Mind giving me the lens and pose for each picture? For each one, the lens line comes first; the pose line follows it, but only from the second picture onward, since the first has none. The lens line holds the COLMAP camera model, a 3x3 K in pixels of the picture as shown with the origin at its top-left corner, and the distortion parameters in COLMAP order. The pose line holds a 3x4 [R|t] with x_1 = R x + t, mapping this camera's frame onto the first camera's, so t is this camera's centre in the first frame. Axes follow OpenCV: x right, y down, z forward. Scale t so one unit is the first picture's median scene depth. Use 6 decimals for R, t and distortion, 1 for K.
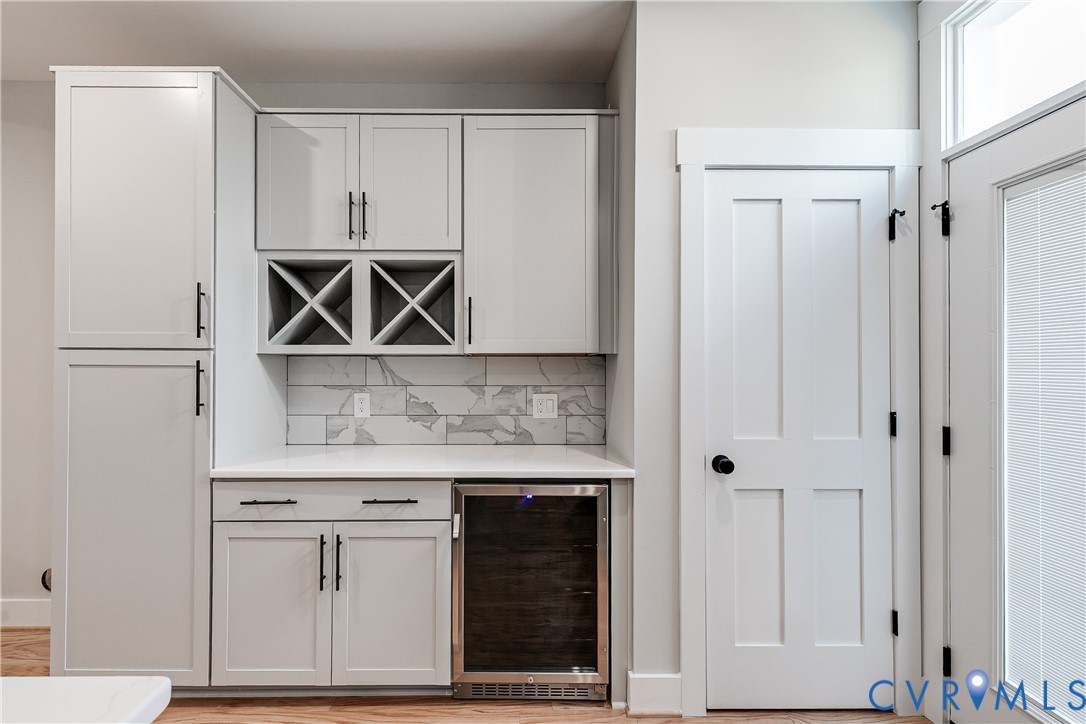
lens RADIAL K [[495.9, 0, 540.5], [0, 495.9, 363.1], [0, 0, 1]] dist [0.002701, -0.000015]
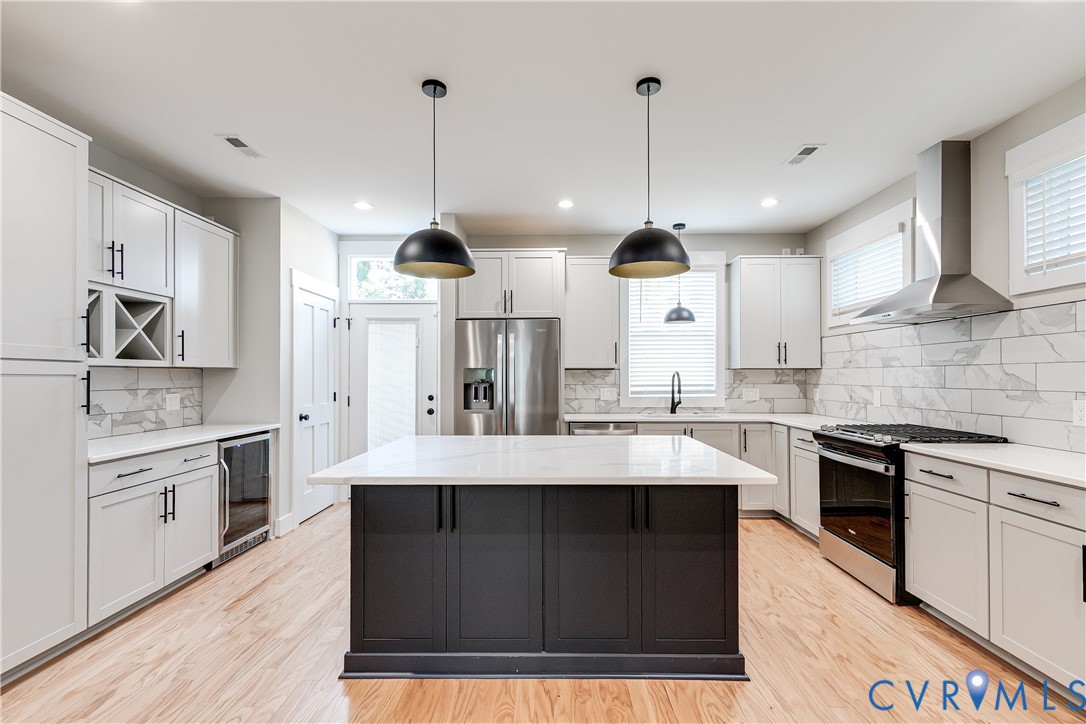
lens RADIAL K [[488.0, 0, 543.6], [0, 488.0, 369.0], [0, 0, 1]] dist [0.006066, -0.000403]
pose [[0.024637, 0.012667, 0.999616, -1.423268], [-0.007869, 0.999891, -0.012477, -0.002130], [-0.999665, -0.007559, 0.024734, -0.138960]]
